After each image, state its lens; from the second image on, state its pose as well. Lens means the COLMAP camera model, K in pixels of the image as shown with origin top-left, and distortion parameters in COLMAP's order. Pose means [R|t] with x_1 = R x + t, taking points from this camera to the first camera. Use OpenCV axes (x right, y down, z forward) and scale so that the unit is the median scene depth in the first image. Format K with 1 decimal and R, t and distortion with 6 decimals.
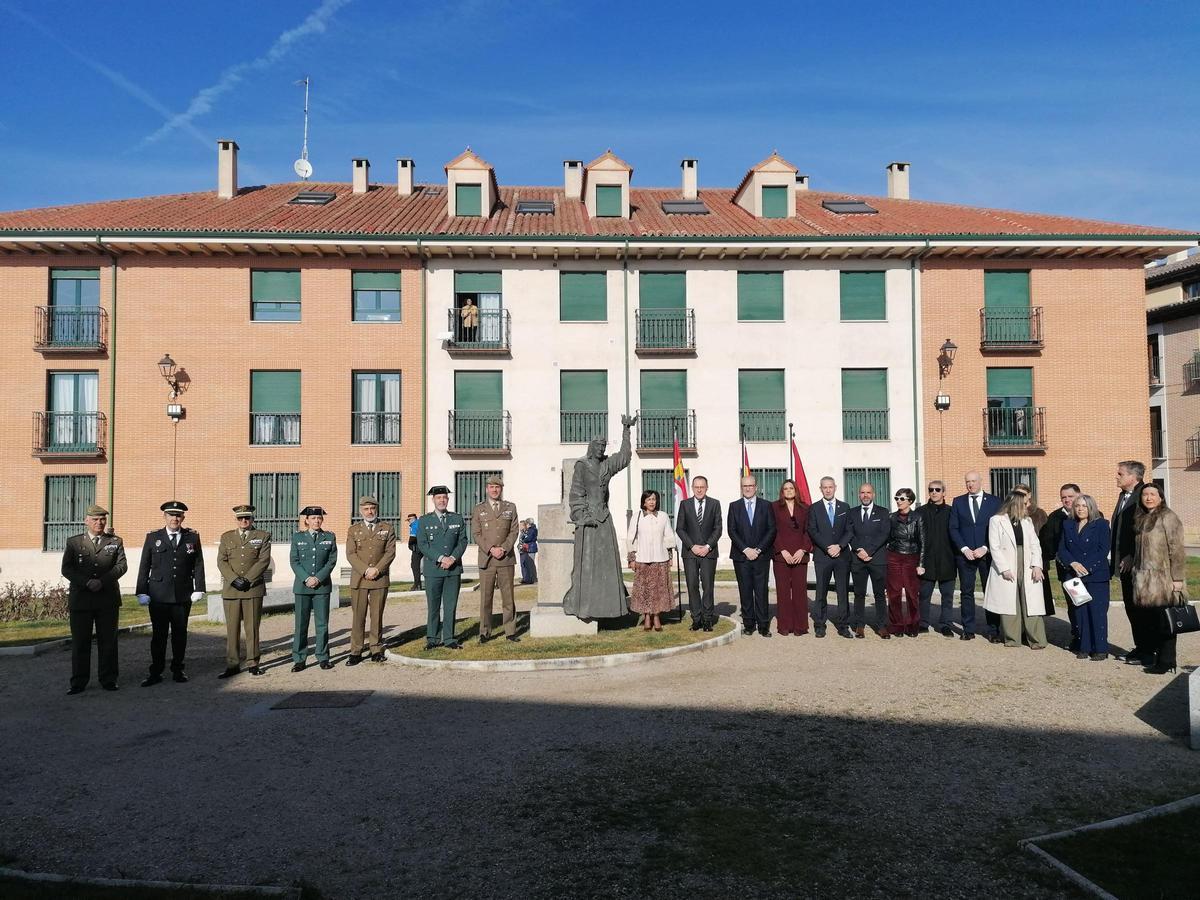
lens RADIAL K [[892.5, 0, 595.9], [0, 892.5, 444.9], [0, 0, 1]] dist [0.104156, -0.121677]
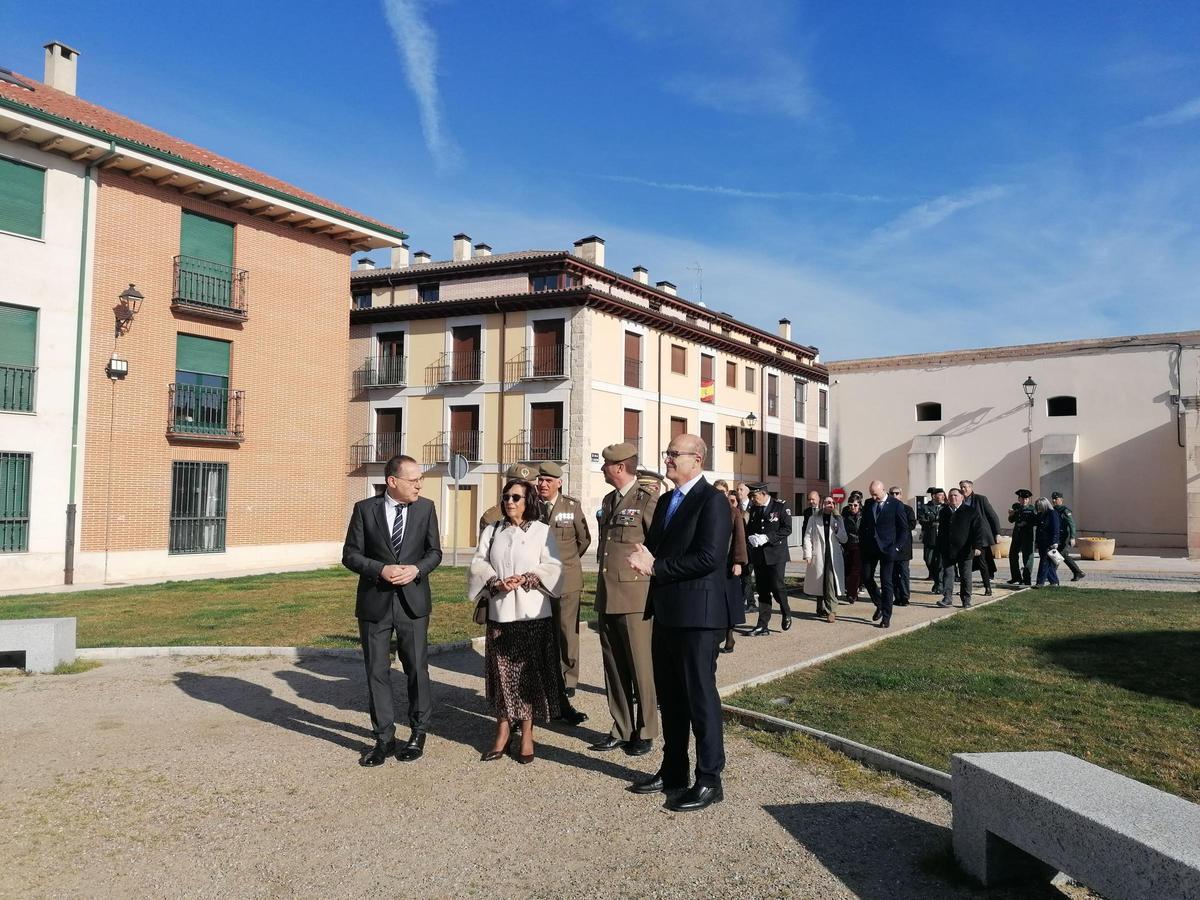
lens RADIAL K [[892.5, 0, 602.8], [0, 892.5, 445.1], [0, 0, 1]] dist [0.104156, -0.121677]
pose [[0.608120, 0.066393, 0.791063, 0.041734], [-0.060240, 0.997483, -0.037410, 0.019079], [-0.791556, -0.024904, 0.610589, 0.232774]]
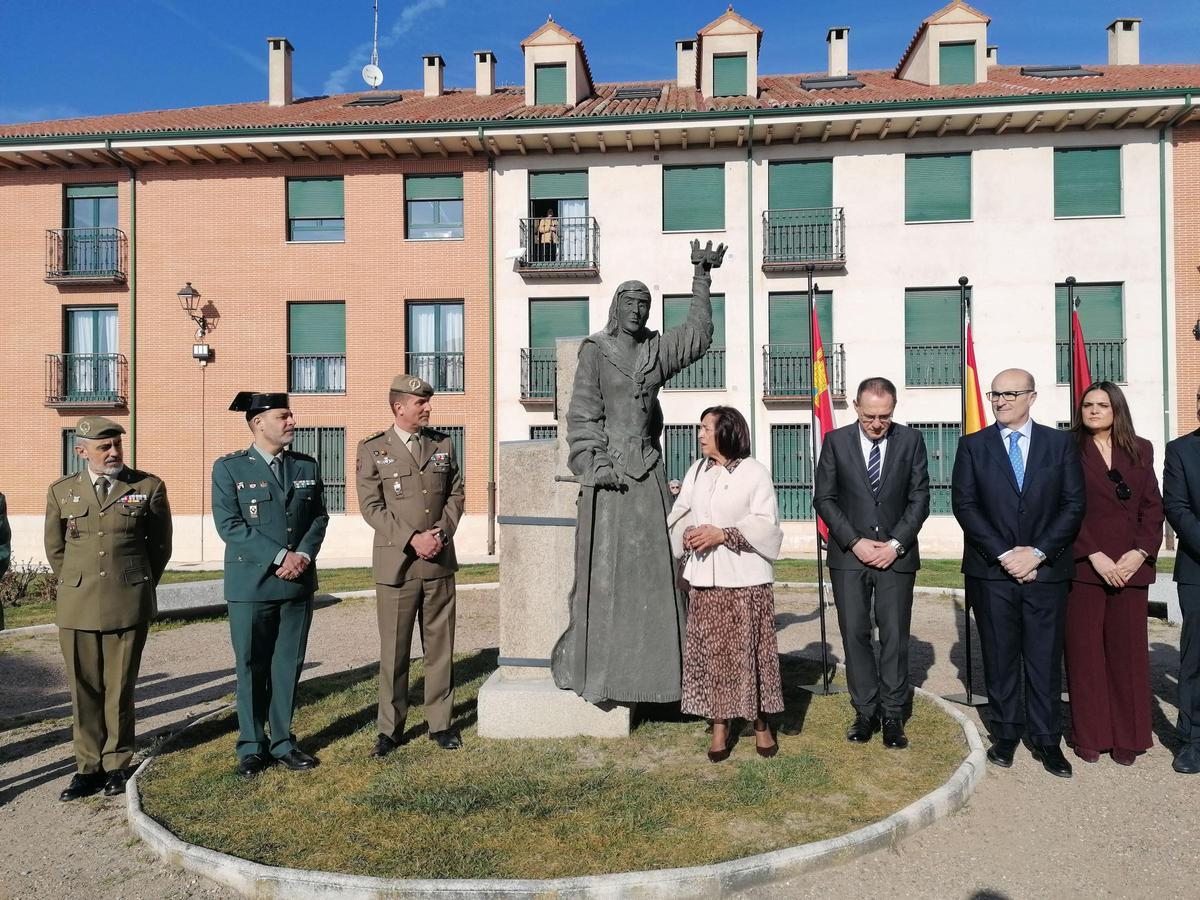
lens RADIAL K [[892.5, 0, 598.3], [0, 892.5, 441.4], [0, 0, 1]] dist [0.104156, -0.121677]
pose [[0.988918, 0.003623, -0.148420, 0.020287], [0.000229, 0.999664, 0.025927, 0.022281], [0.148464, -0.025674, 0.988584, 0.223587]]
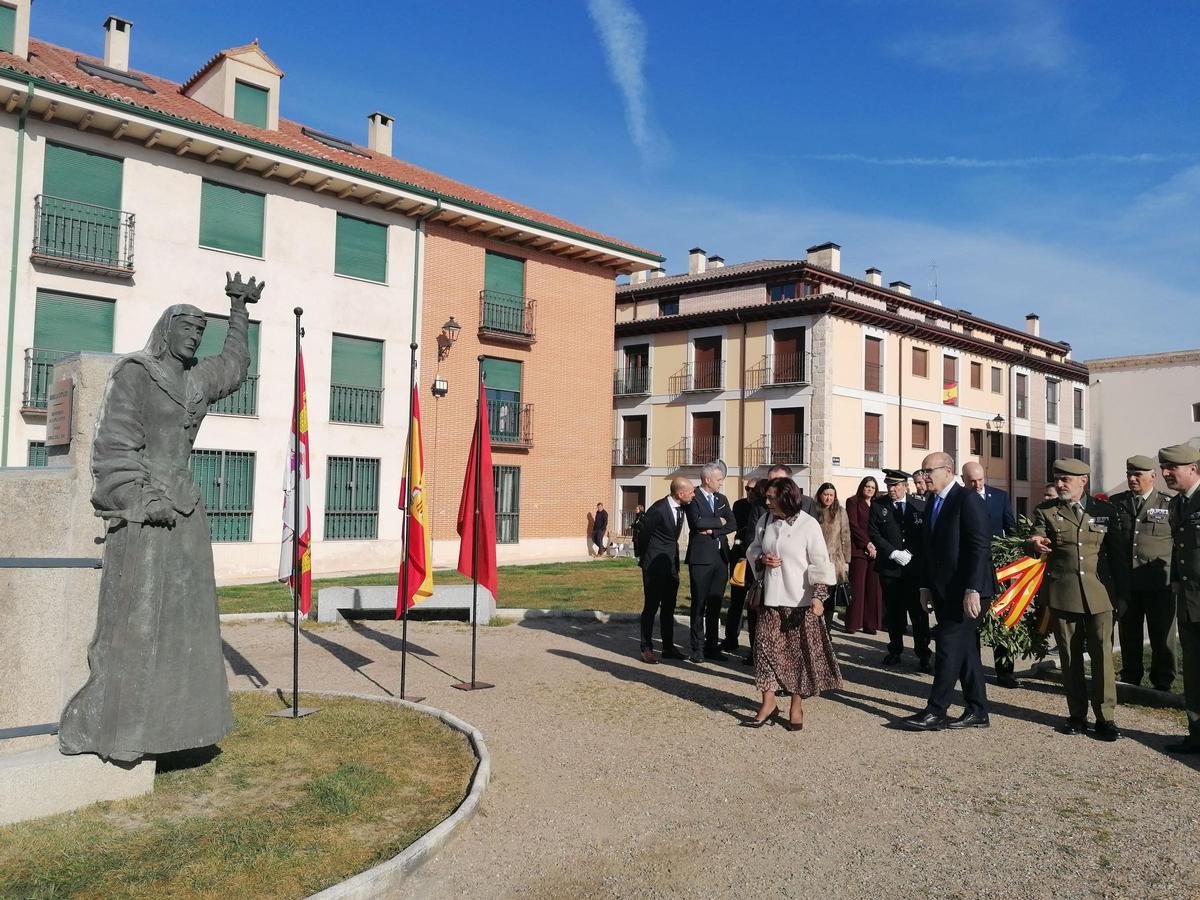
lens RADIAL K [[892.5, 0, 600.5], [0, 892.5, 446.8], [0, 0, 1]] dist [0.104156, -0.121677]
pose [[0.774523, 0.064627, 0.629236, -0.043274], [-0.064568, 0.997648, -0.022989, 0.020669], [-0.629242, -0.022823, 0.776874, 0.218833]]
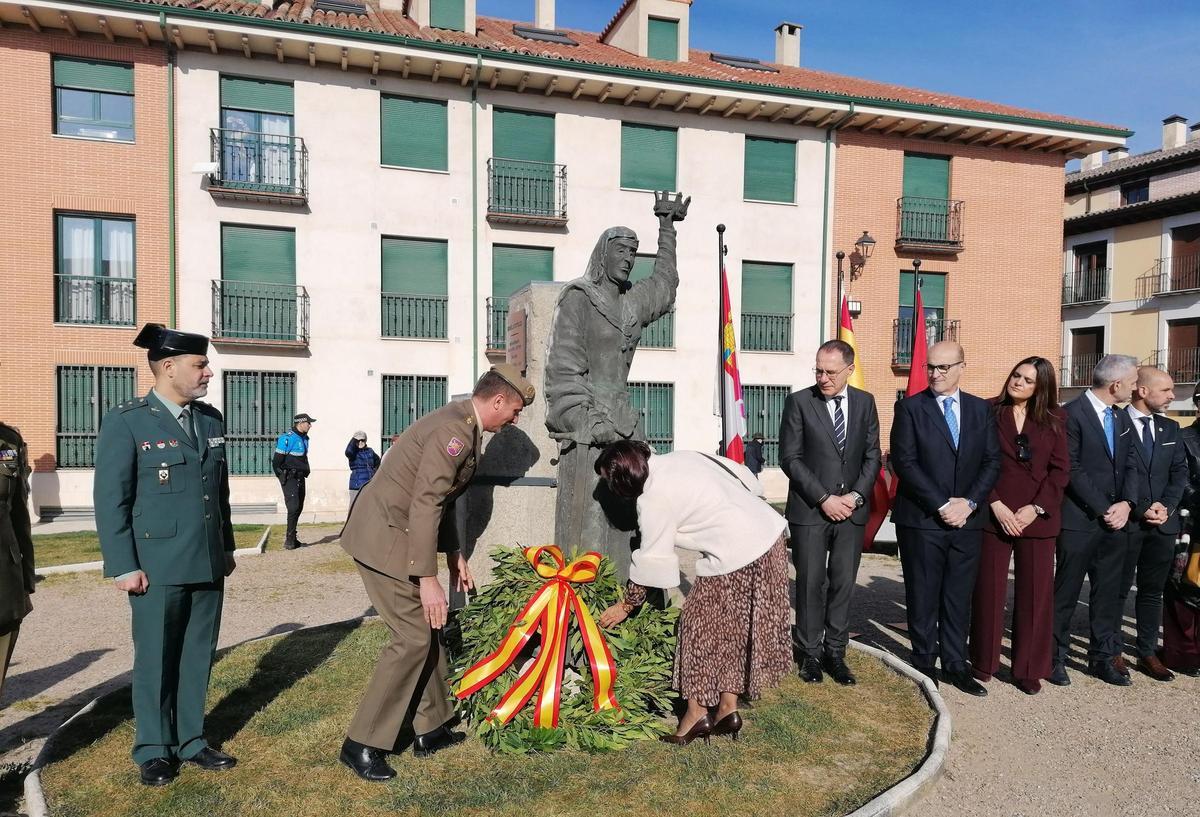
lens RADIAL K [[902.1, 0, 602.2], [0, 902.1, 448.3], [0, 0, 1]] dist [0.099541, -0.117098]
pose [[0.970122, 0.015847, 0.242100, -0.041579], [-0.035857, 0.996272, 0.078469, 0.023201], [-0.239954, -0.084805, 0.967073, 0.234059]]
